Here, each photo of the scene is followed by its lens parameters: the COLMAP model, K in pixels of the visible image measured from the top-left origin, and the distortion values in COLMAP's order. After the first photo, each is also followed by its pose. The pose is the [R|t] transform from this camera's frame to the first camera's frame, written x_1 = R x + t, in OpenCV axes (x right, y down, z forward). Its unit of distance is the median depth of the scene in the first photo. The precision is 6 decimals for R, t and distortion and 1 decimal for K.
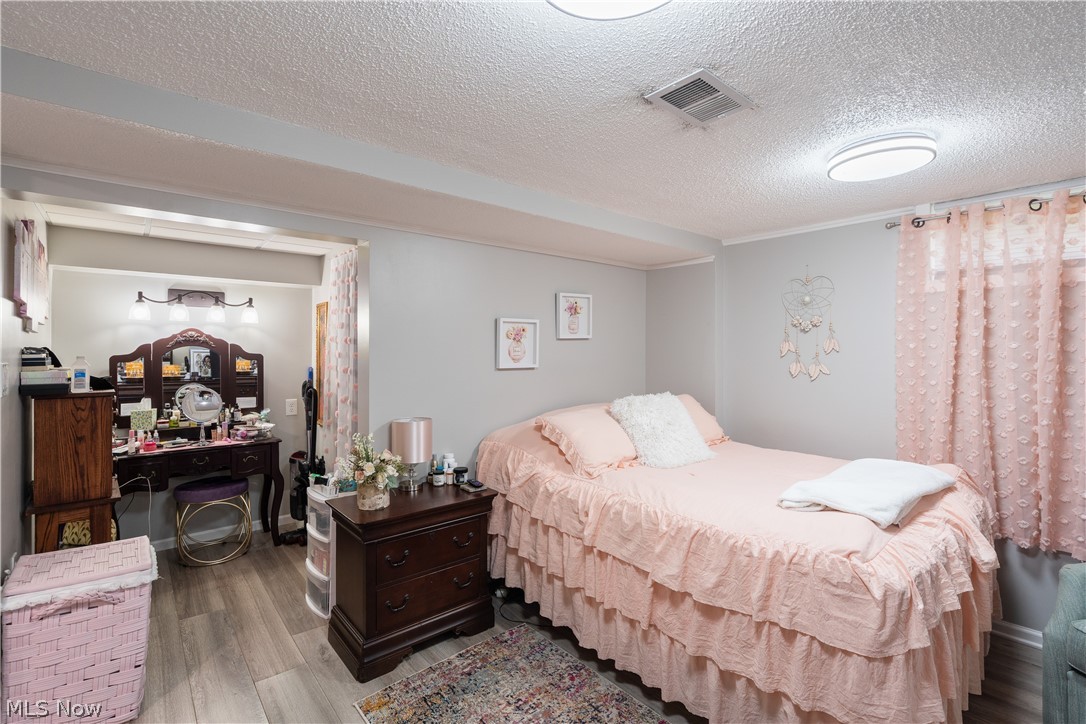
lens RADIAL K [[493.5, 0, 528.6], [0, 493.5, 346.9], [0, 0, 1]] dist [-0.002882, -0.000103]
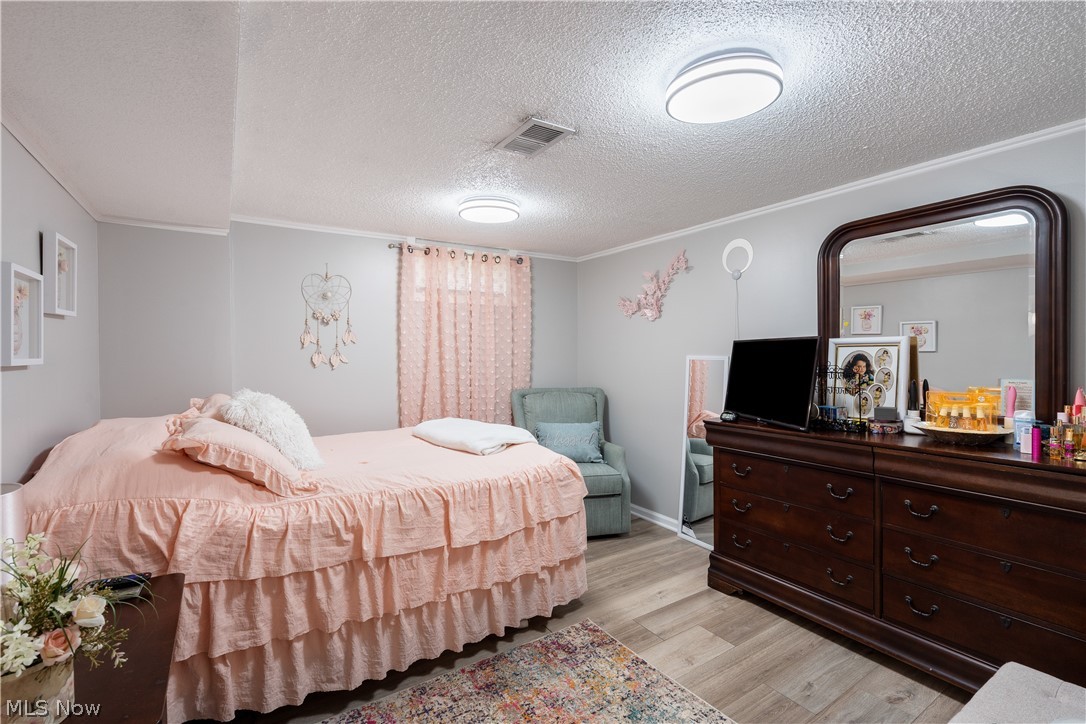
lens RADIAL K [[493.5, 0, 541.5], [0, 493.5, 358.9], [0, 0, 1]] dist [-0.002882, -0.000103]
pose [[0.114670, -0.016925, 0.993259, -0.588417], [-0.001692, 0.999850, 0.017233, 0.032281], [-0.993402, -0.003656, 0.114625, 0.519498]]
